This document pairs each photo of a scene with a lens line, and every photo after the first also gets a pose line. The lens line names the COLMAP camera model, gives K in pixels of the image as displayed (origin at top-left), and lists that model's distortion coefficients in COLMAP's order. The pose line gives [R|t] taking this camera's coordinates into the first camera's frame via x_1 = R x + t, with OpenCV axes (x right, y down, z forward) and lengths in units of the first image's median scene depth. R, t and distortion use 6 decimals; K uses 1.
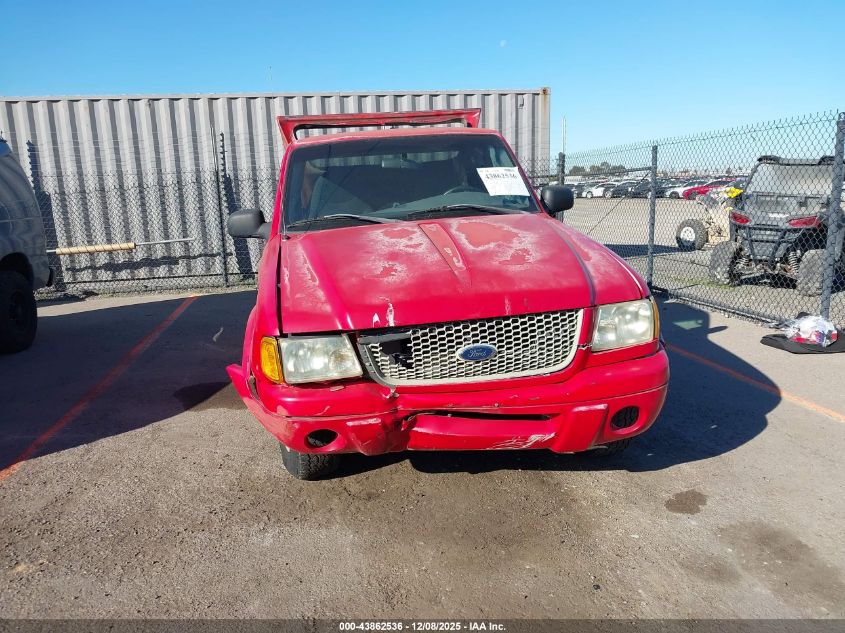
lens RADIAL K [[651.1, 0, 422.5], [0, 651.1, 316.5], [0, 0, 1]] dist [0.000326, -0.002411]
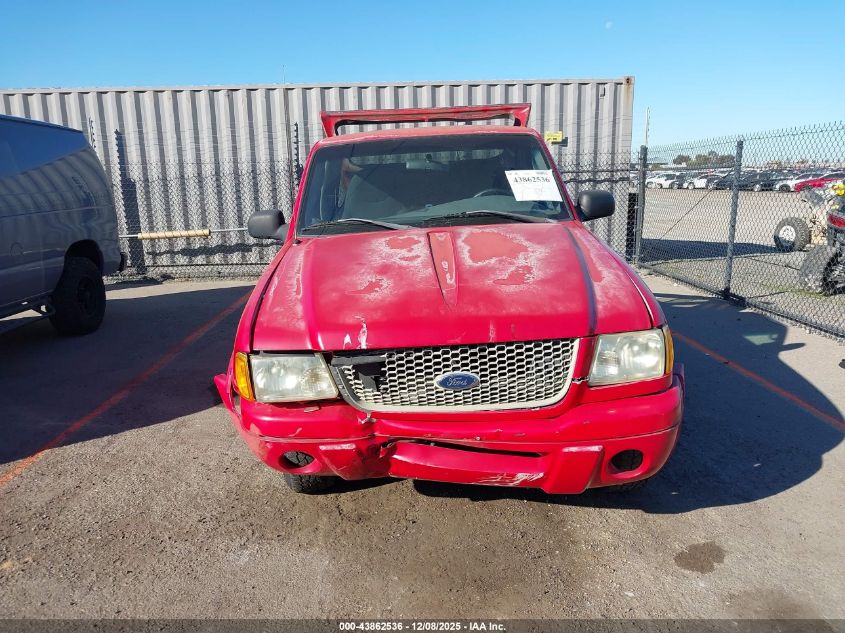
lens RADIAL K [[651.1, 0, 422.5], [0, 651.1, 316.5], [0, 0, 1]] dist [0.000326, -0.002411]
pose [[0.990613, 0.043558, -0.129573, 0.111112], [-0.041192, 0.998933, 0.020882, -0.038909], [0.130344, -0.015349, 0.991350, 0.063484]]
